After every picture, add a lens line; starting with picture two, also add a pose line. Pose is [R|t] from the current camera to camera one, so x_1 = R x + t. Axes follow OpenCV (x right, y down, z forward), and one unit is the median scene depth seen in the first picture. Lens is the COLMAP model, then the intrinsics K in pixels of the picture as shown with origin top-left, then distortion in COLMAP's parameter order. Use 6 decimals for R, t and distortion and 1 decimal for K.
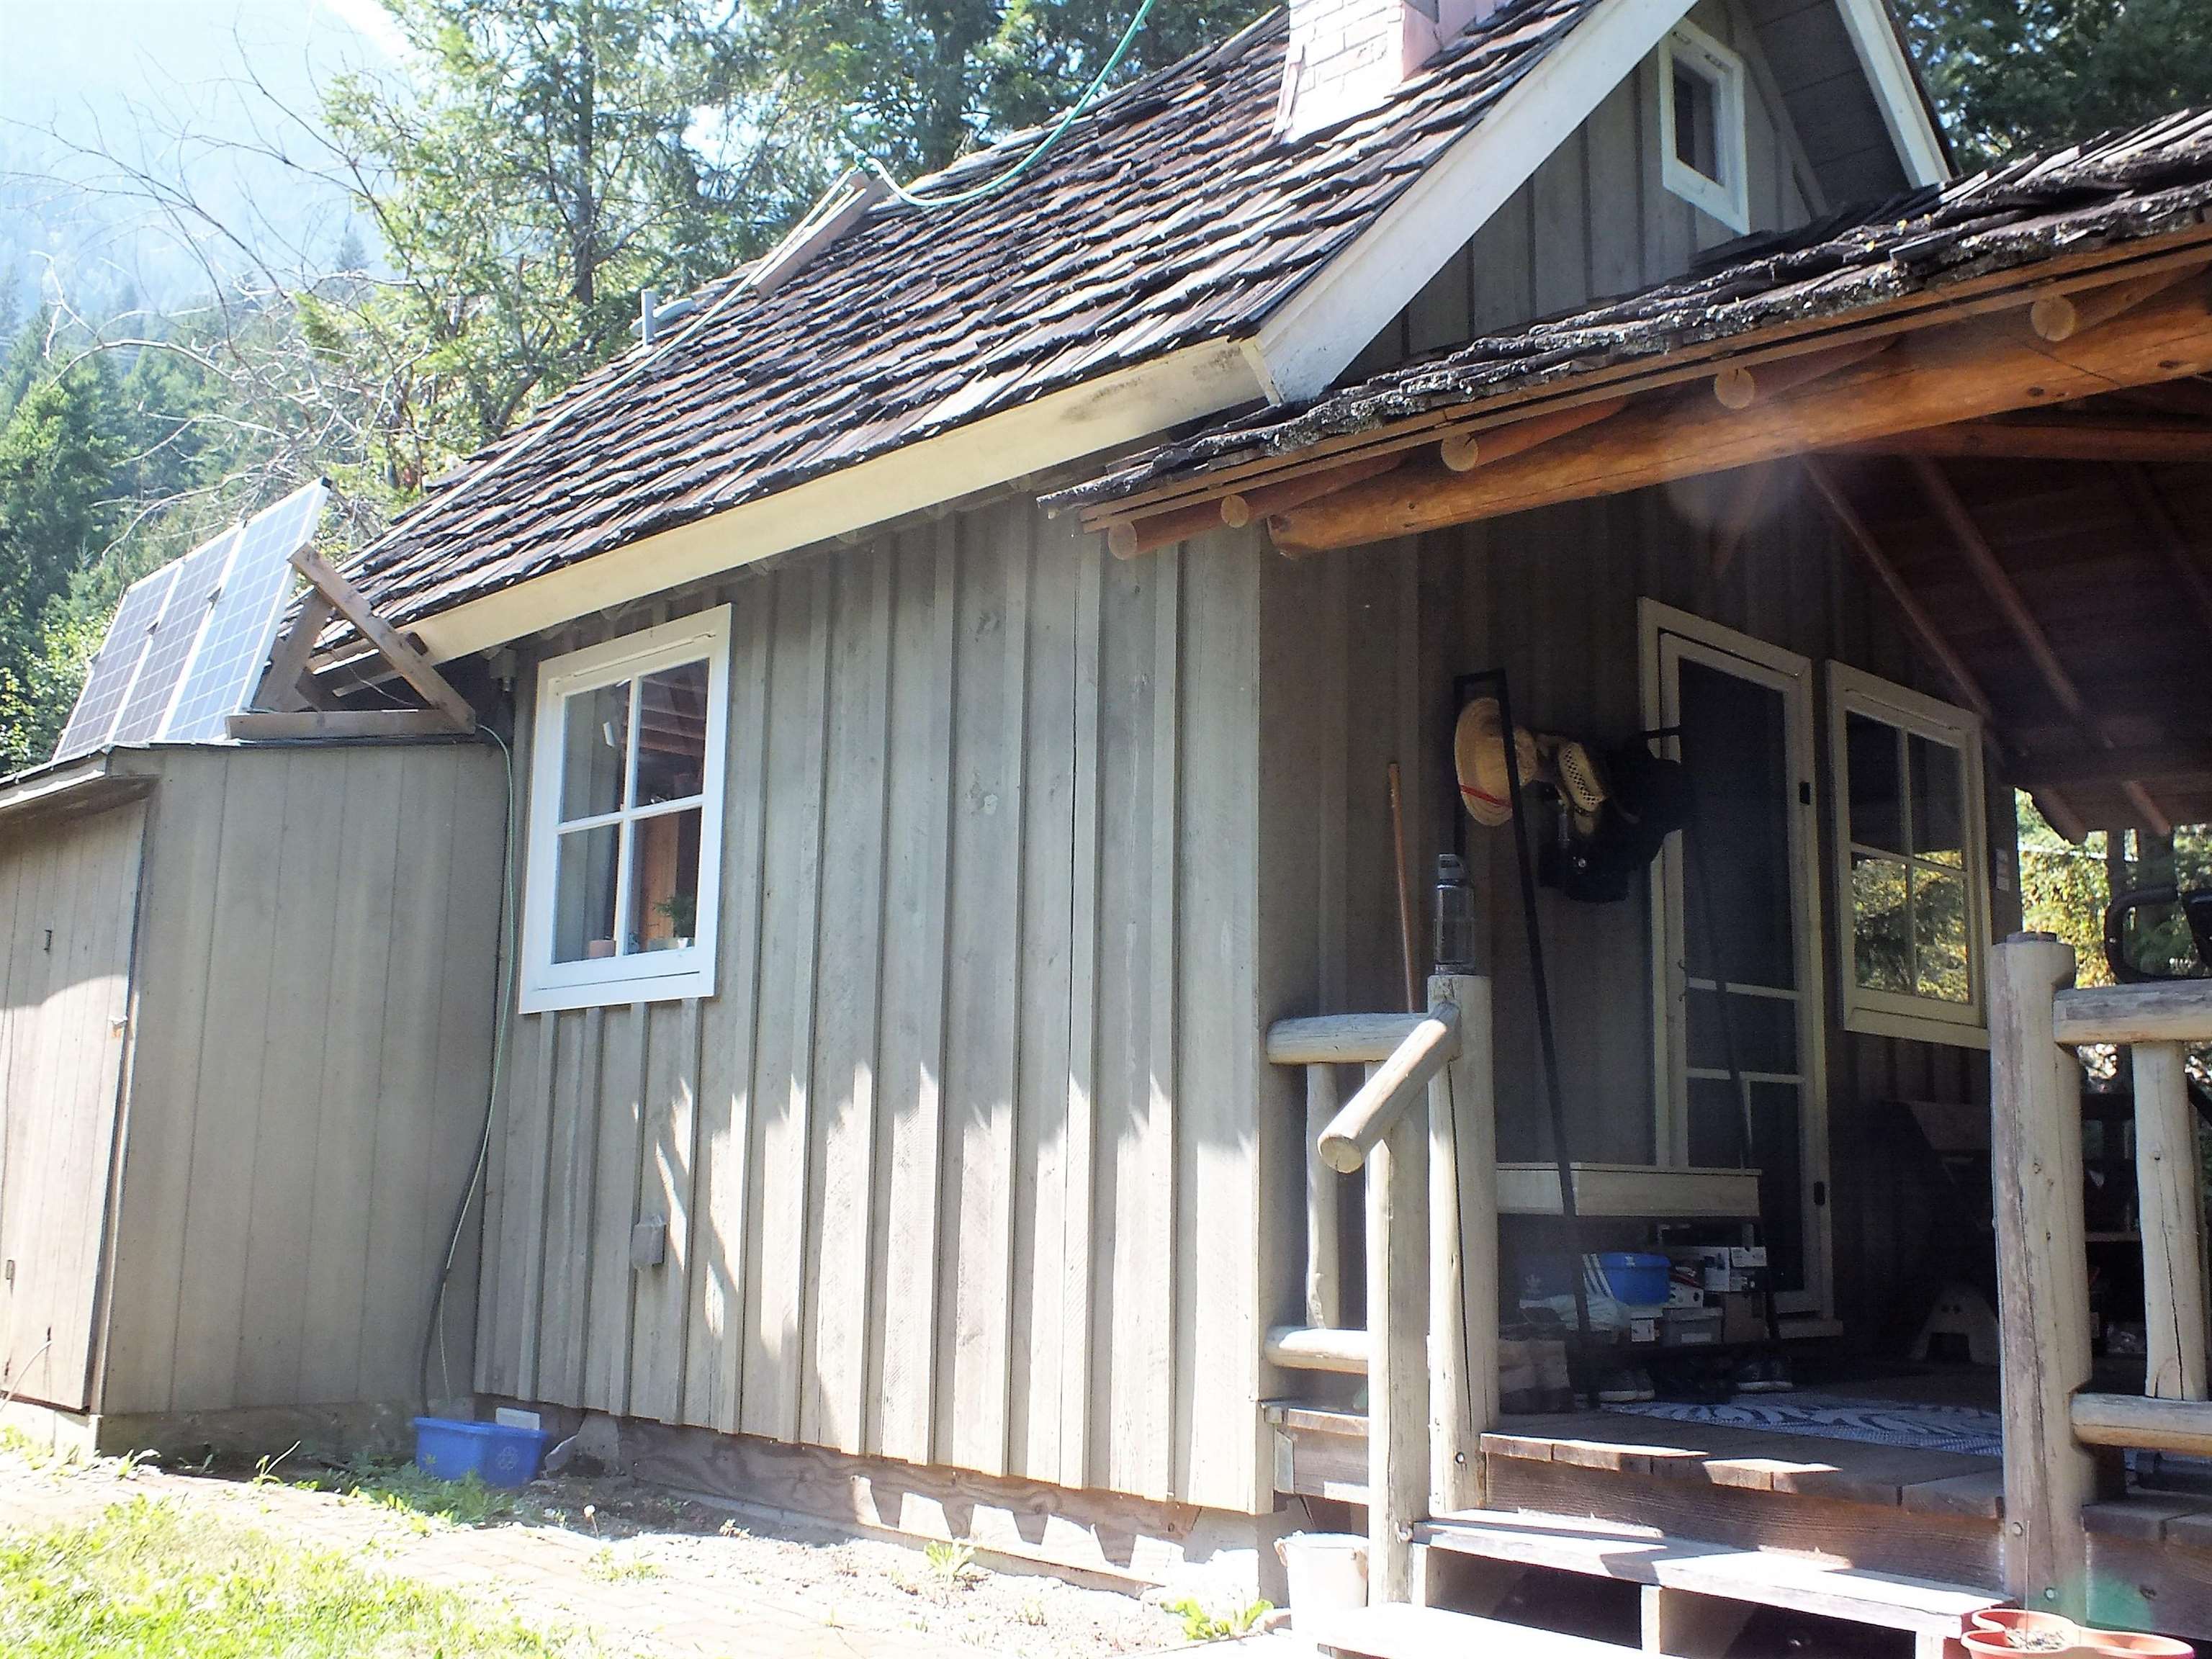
lens RADIAL K [[2187.9, 0, 1109.0], [0, 2187.9, 831.8], [0, 0, 1]] dist [-0.037078, 0.000000]
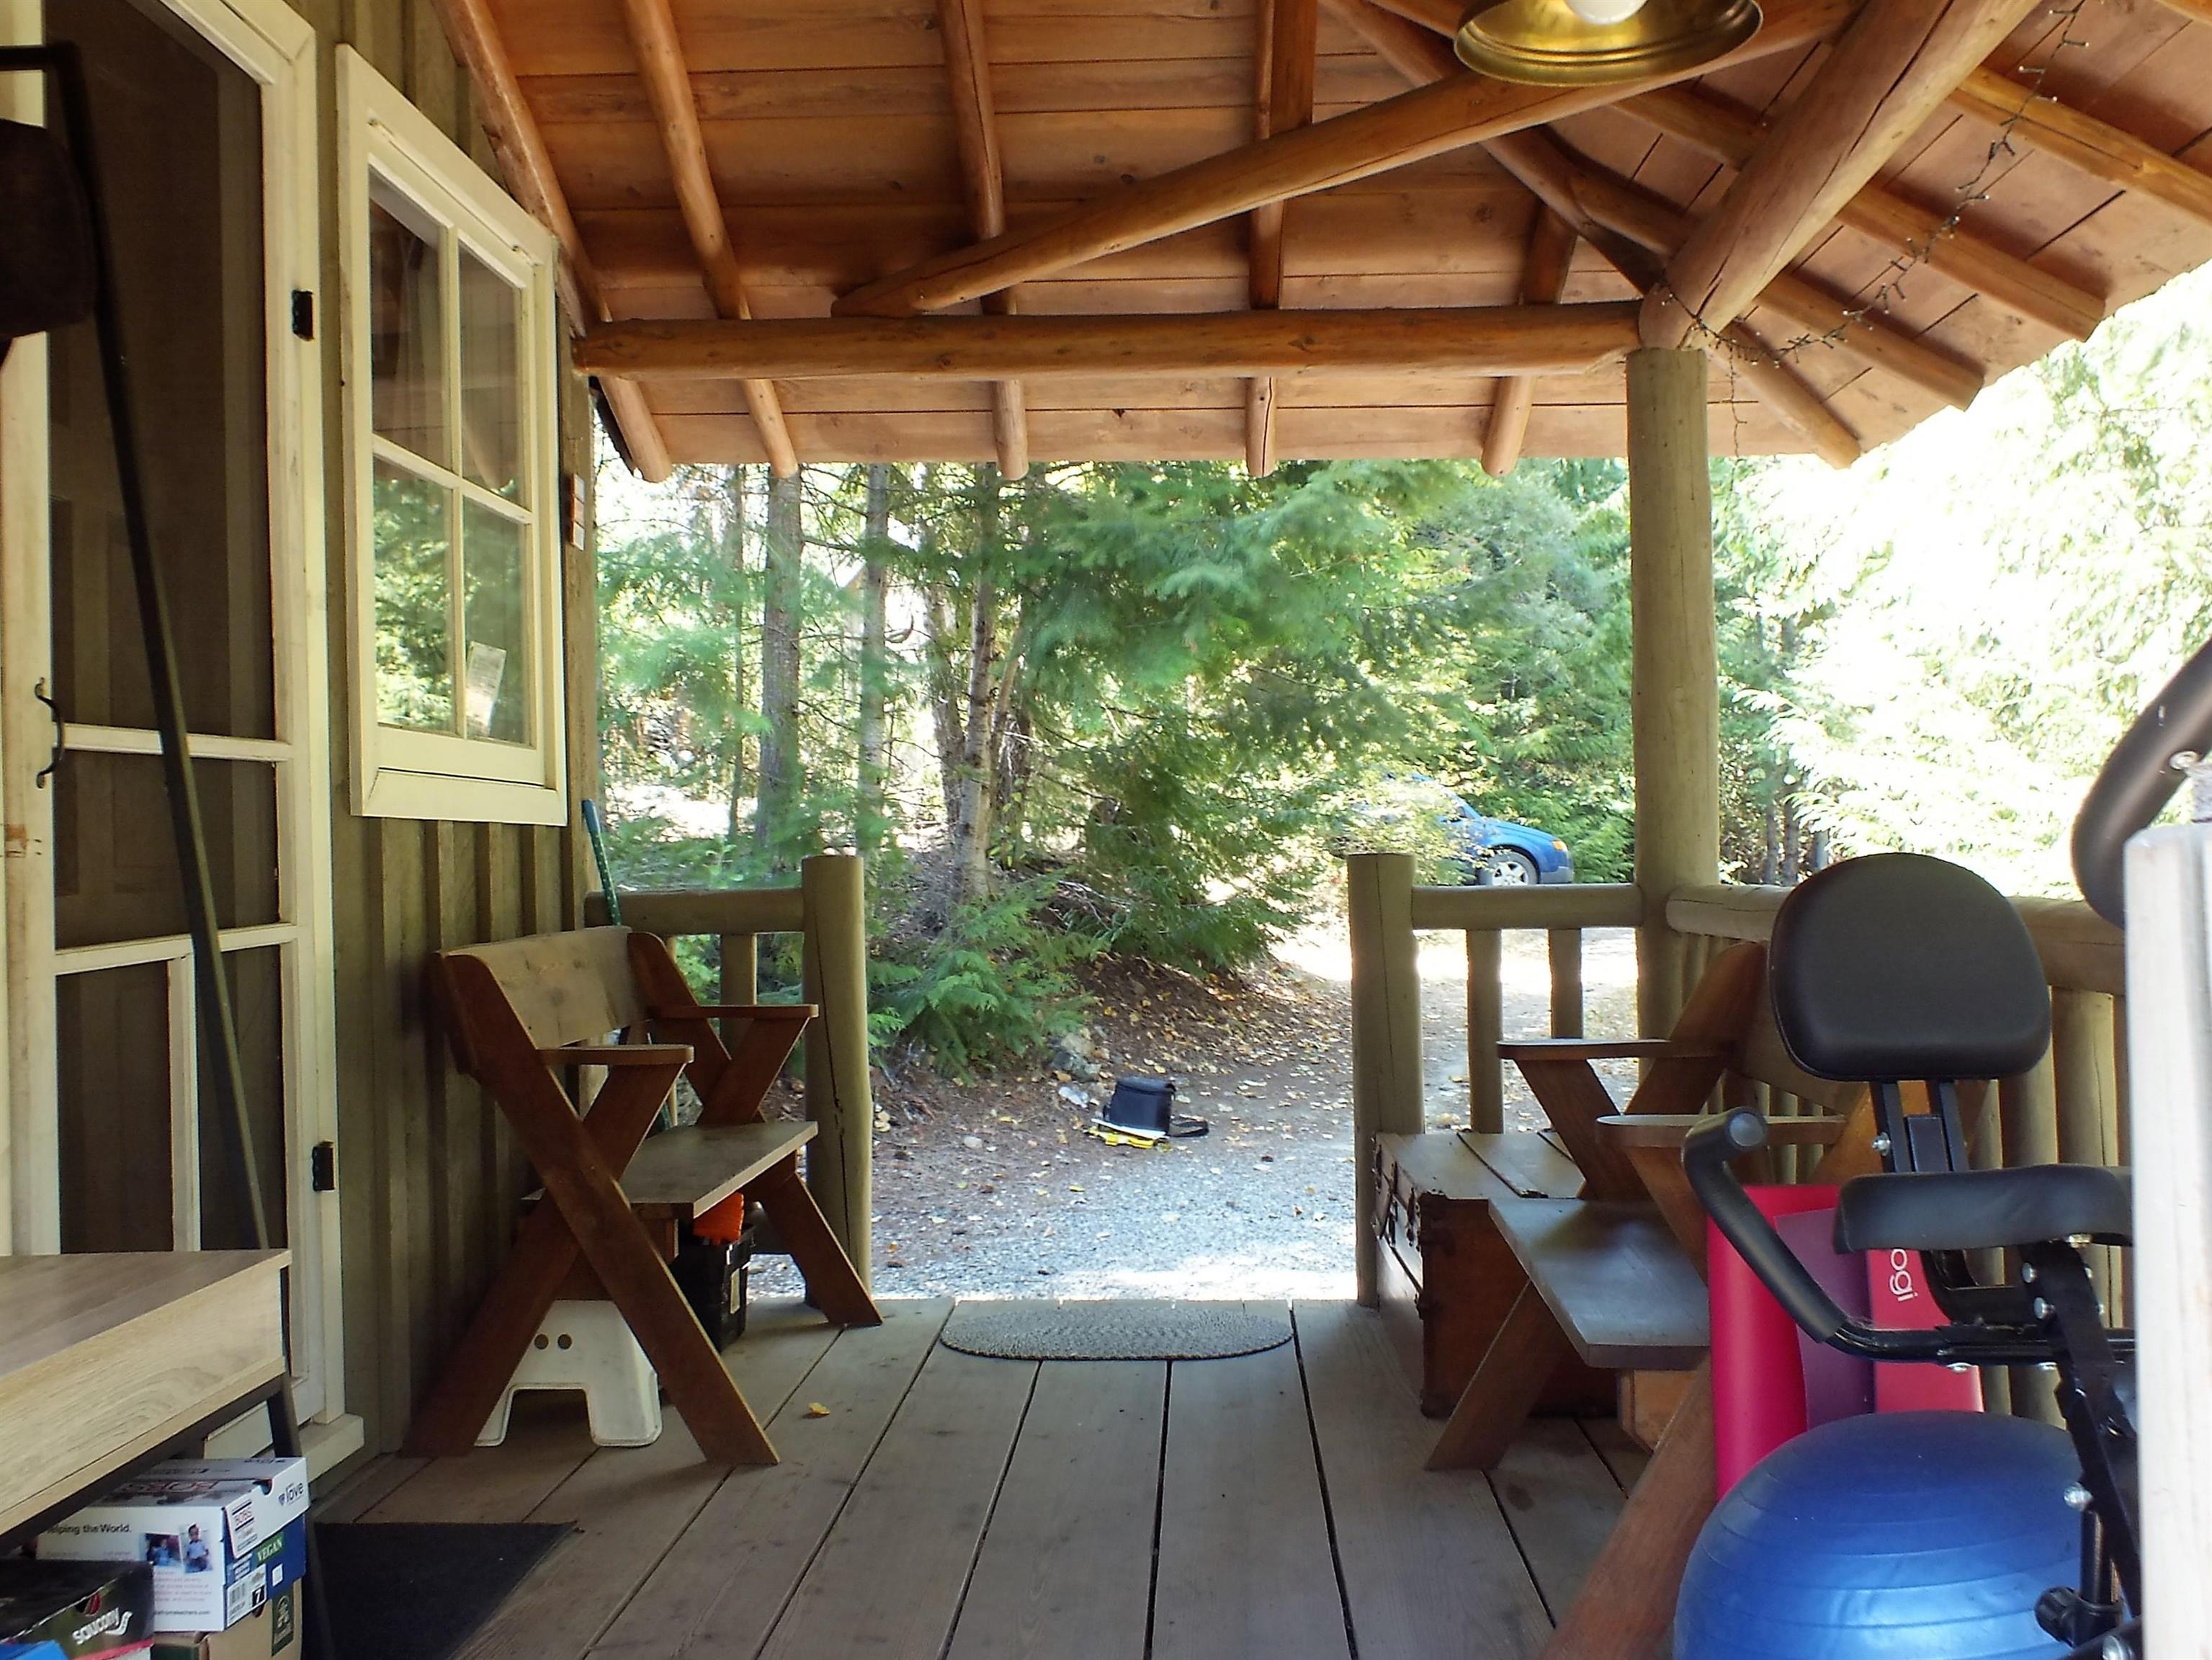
lens RADIAL K [[2188.2, 0, 1110.6], [0, 2188.2, 831.9], [0, 0, 1]] dist [-0.037078, 0.000000]
pose [[0.717072, -0.029323, 0.696382, 0.119537], [-0.081886, 0.988651, 0.125950, 0.019204], [-0.692172, -0.147339, 0.706533, 0.549263]]
